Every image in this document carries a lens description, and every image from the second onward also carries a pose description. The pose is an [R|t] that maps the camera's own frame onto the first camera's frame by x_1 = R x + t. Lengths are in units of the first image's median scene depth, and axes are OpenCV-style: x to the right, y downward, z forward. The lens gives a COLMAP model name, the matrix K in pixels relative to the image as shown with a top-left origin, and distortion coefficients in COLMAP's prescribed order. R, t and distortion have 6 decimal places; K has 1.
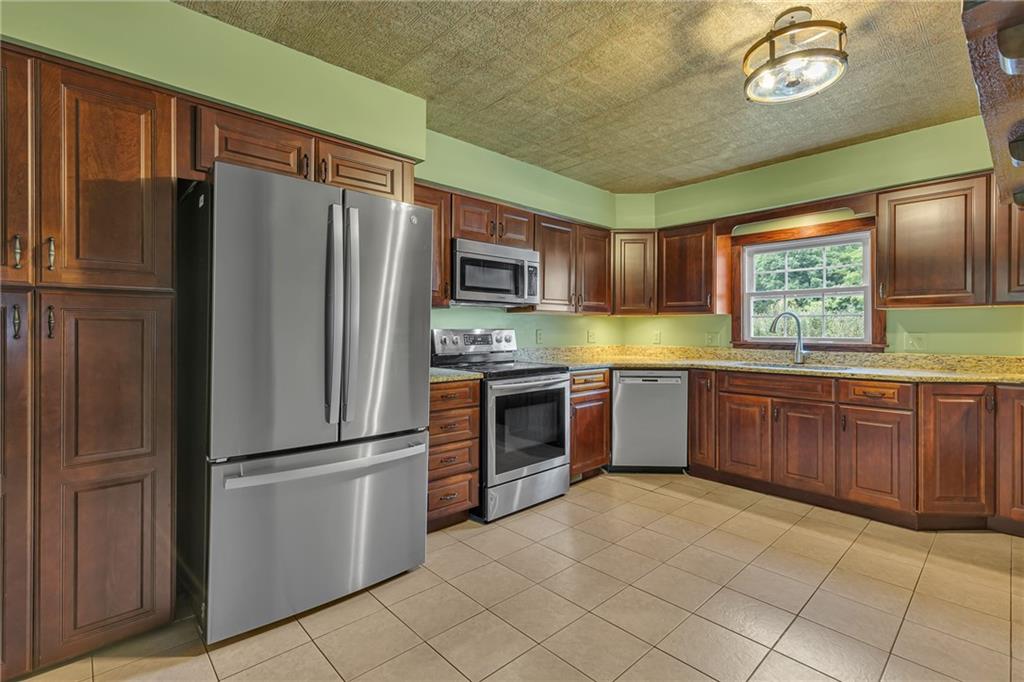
lens RADIAL K [[456.1, 0, 514.9], [0, 456.1, 332.8], [0, 0, 1]] dist [0.000644, -0.000063]
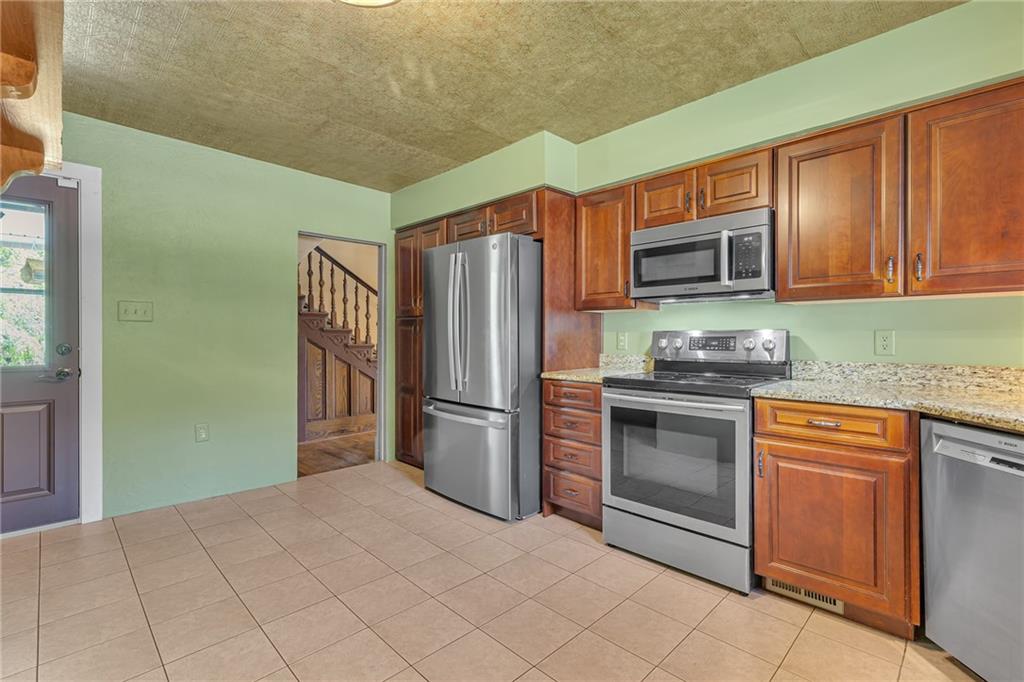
lens RADIAL K [[450.8, 0, 522.0], [0, 450.8, 336.4], [0, 0, 1]] dist [-0.000656, 0.000213]
pose [[0.064183, 0.003901, -0.997931, 0.769441], [-0.004159, 0.999985, 0.003642, 0.001665], [0.997929, 0.003917, 0.064198, 0.721862]]
